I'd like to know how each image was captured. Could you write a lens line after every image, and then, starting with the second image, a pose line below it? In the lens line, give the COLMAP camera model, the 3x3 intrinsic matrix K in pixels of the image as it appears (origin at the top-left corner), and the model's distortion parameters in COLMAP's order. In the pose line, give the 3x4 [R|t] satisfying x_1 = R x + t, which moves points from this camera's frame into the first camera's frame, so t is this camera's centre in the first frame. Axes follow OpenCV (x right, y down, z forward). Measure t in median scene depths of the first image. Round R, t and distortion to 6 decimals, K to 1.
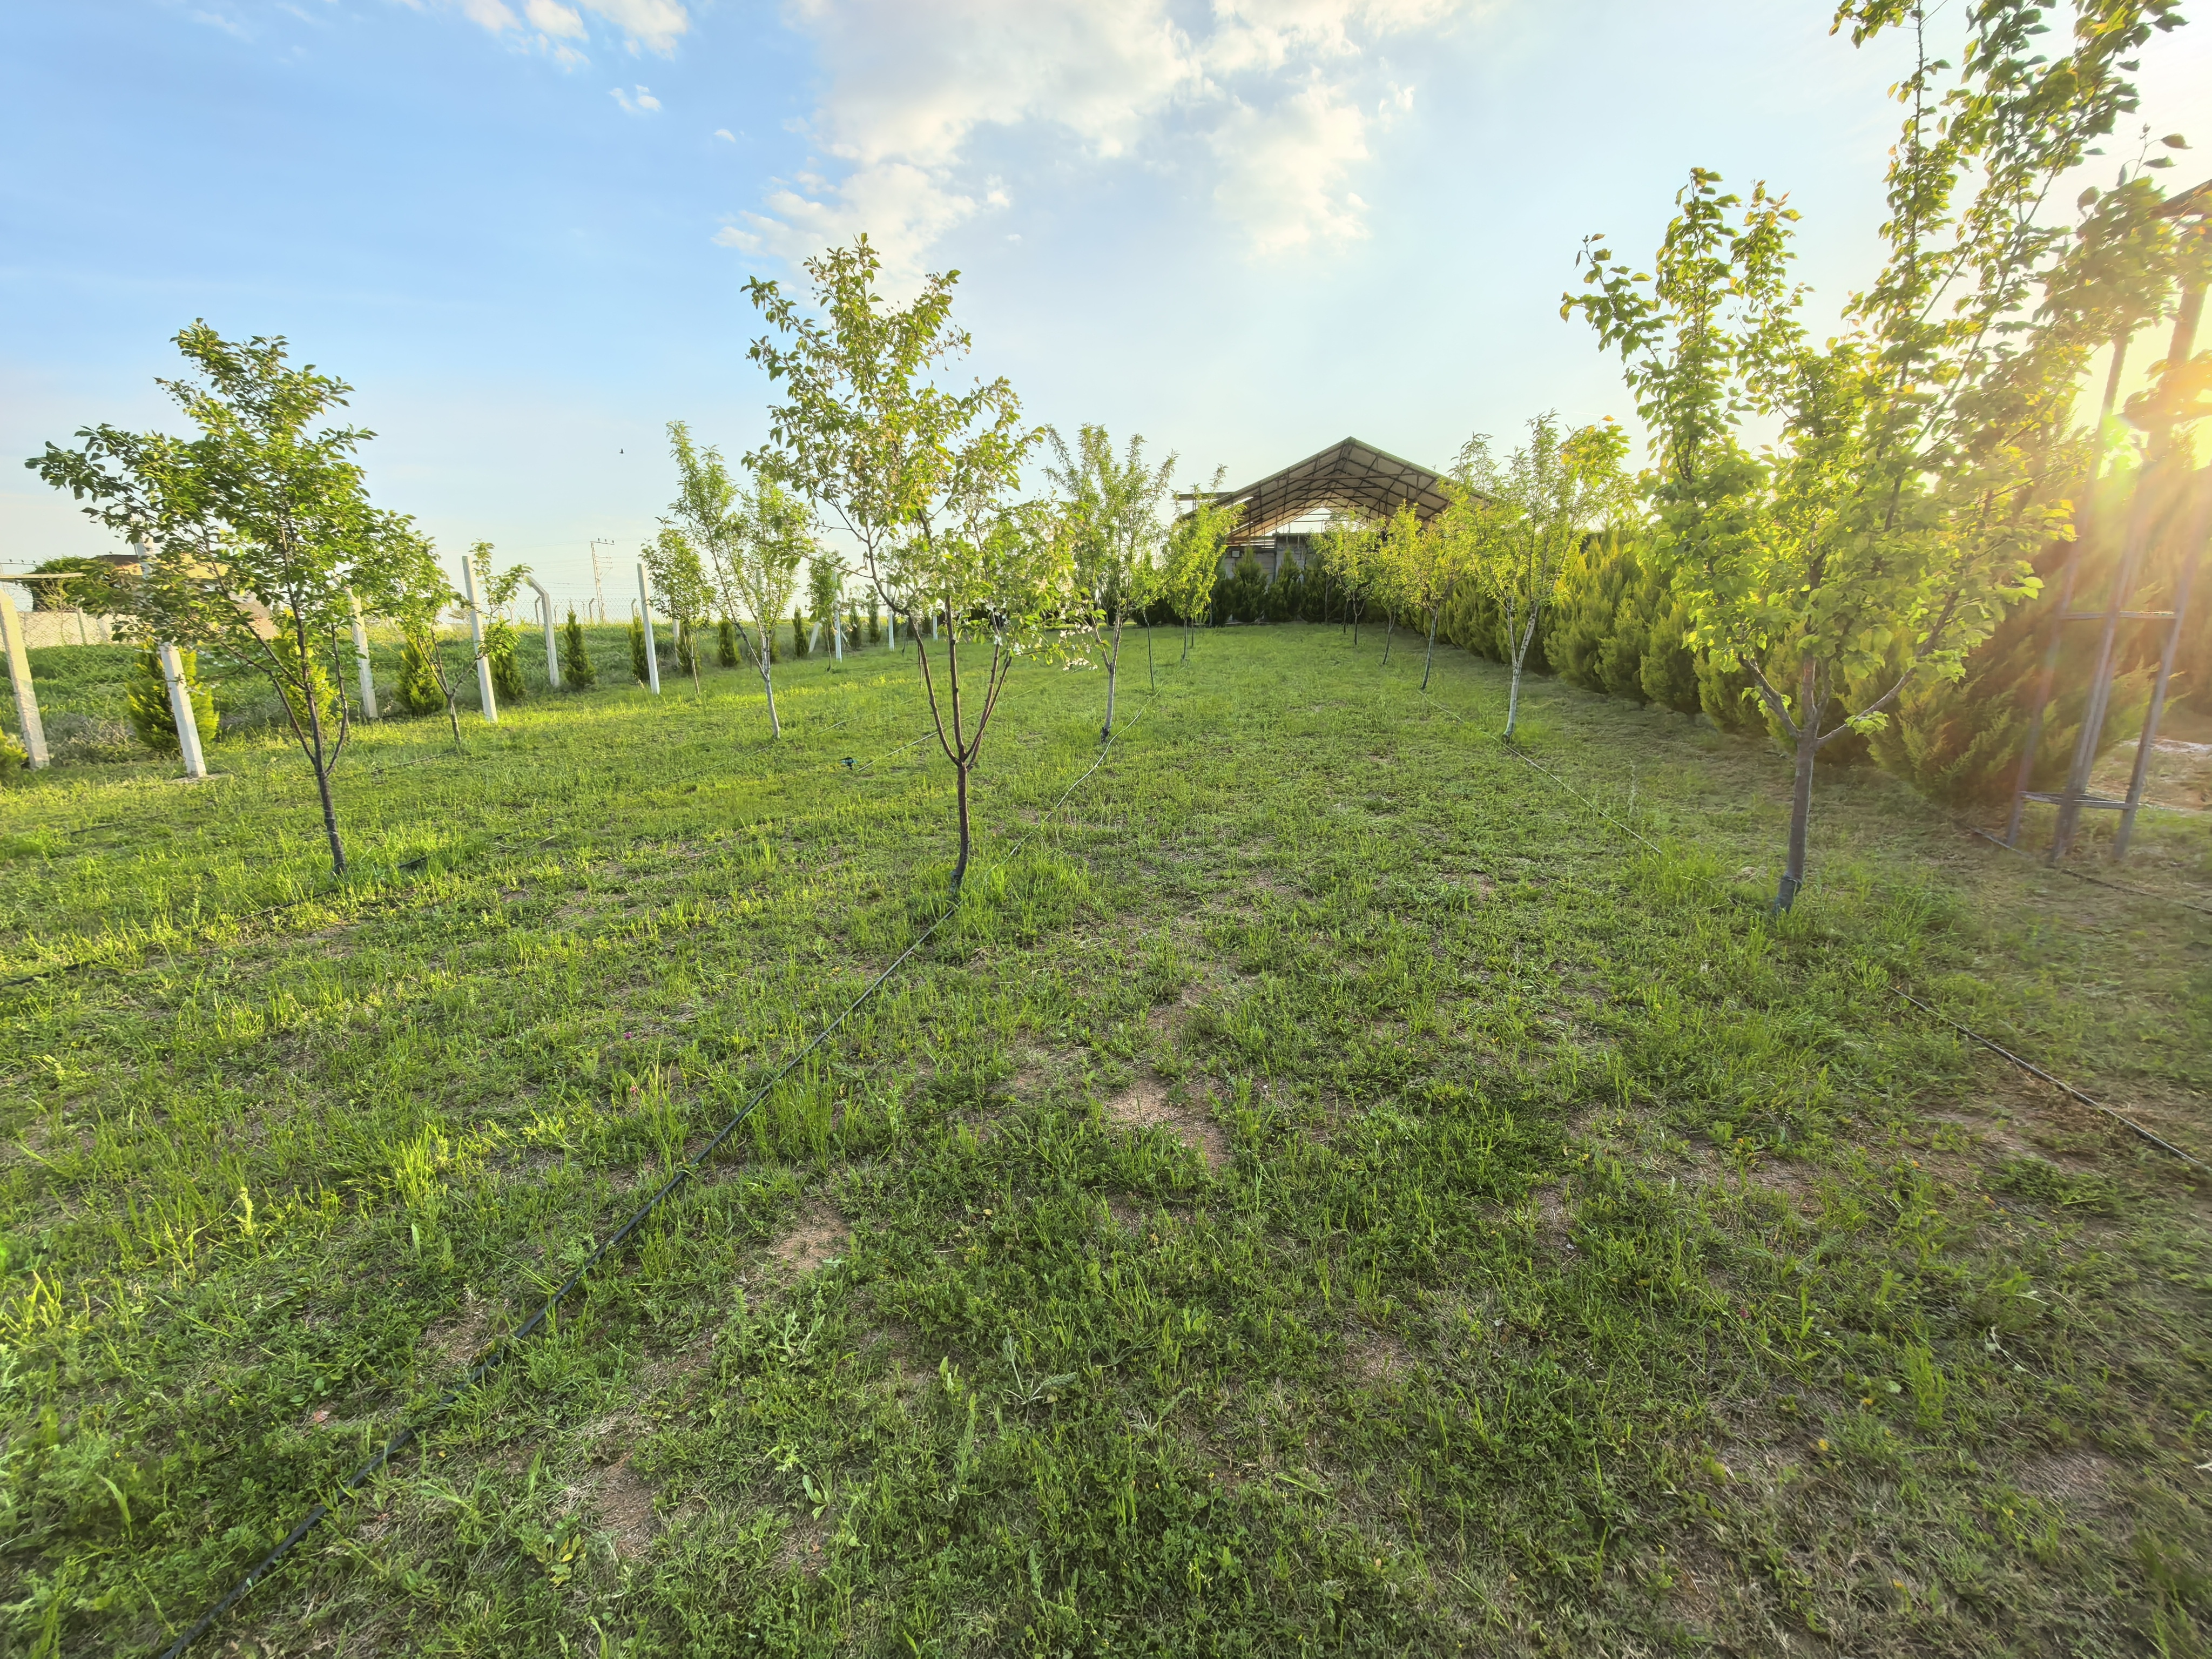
lens RADIAL K [[889.5, 0, 1106.9], [0, 889.5, 831.8], [0, 0, 1]] dist [-0.003798, -0.000266]
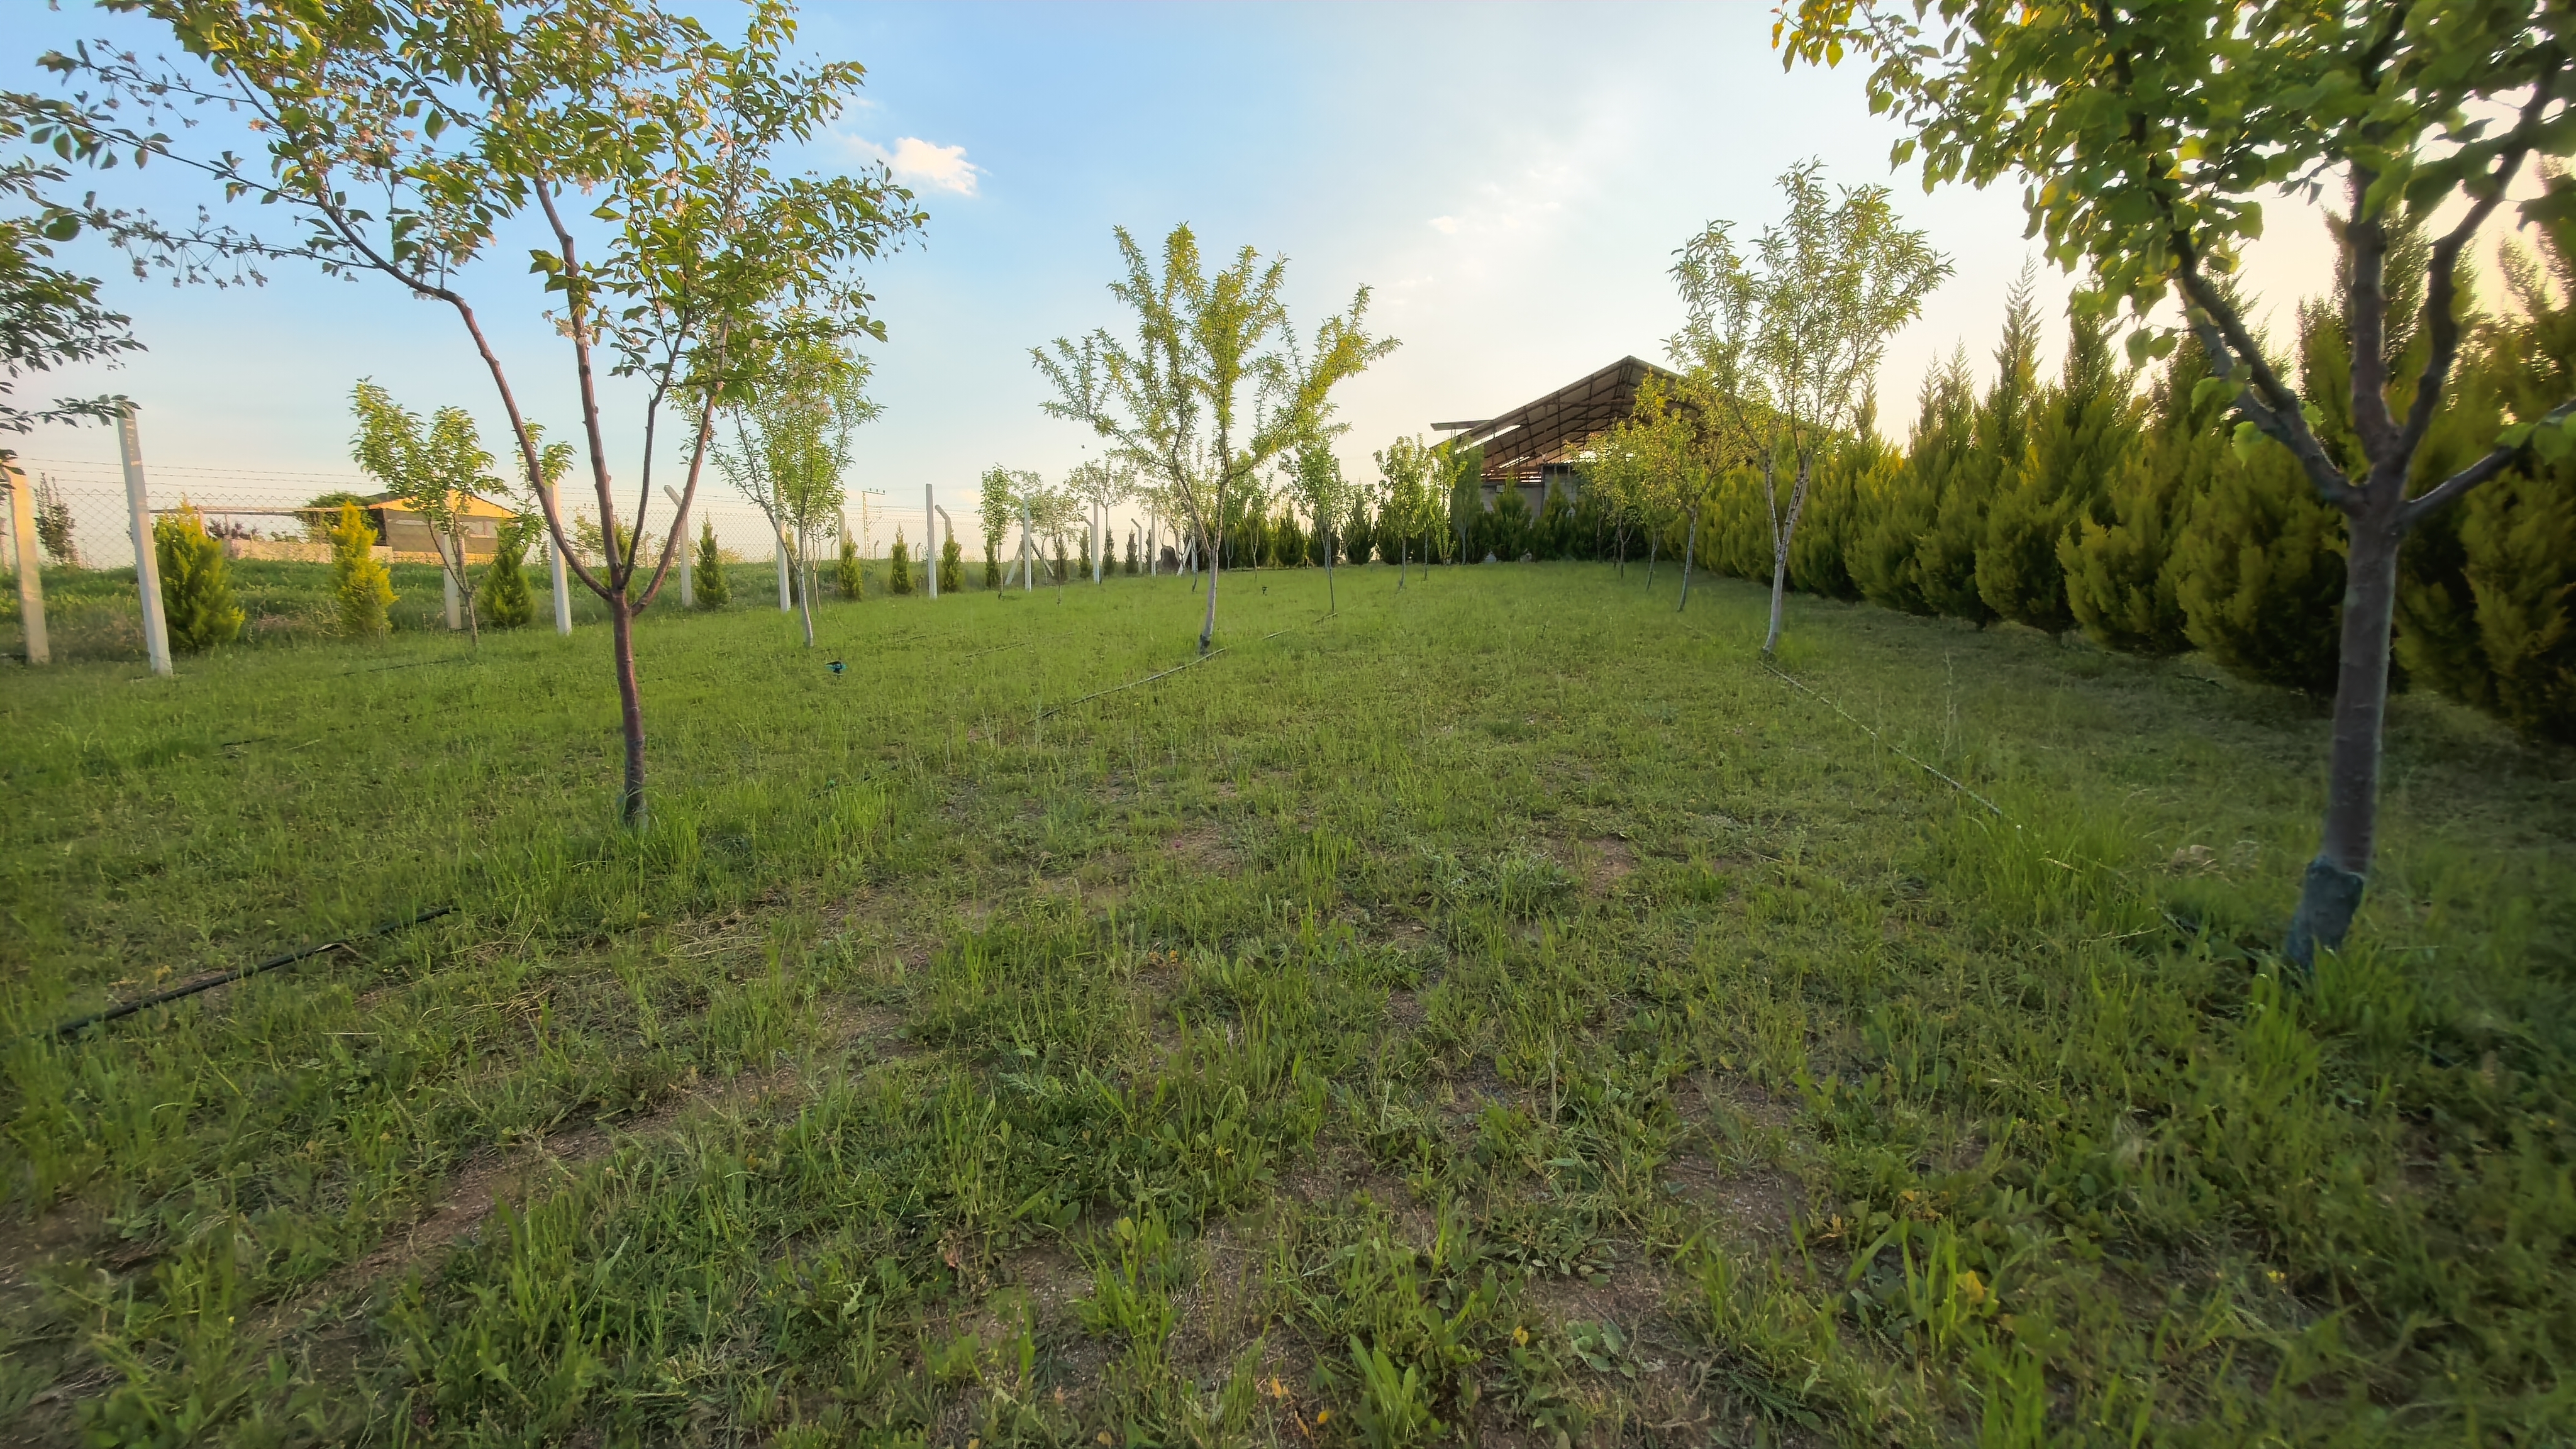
lens RADIAL K [[937.3, 0, 1287.2], [0, 937.3, 719.6], [0, 0, 1]] dist [-0.012637, -0.000155]
pose [[0.993506, 0.024563, -0.111098, 0.162704], [-0.033883, 0.995990, -0.082796, 0.016271], [0.108619, 0.086023, 0.990355, 0.250468]]
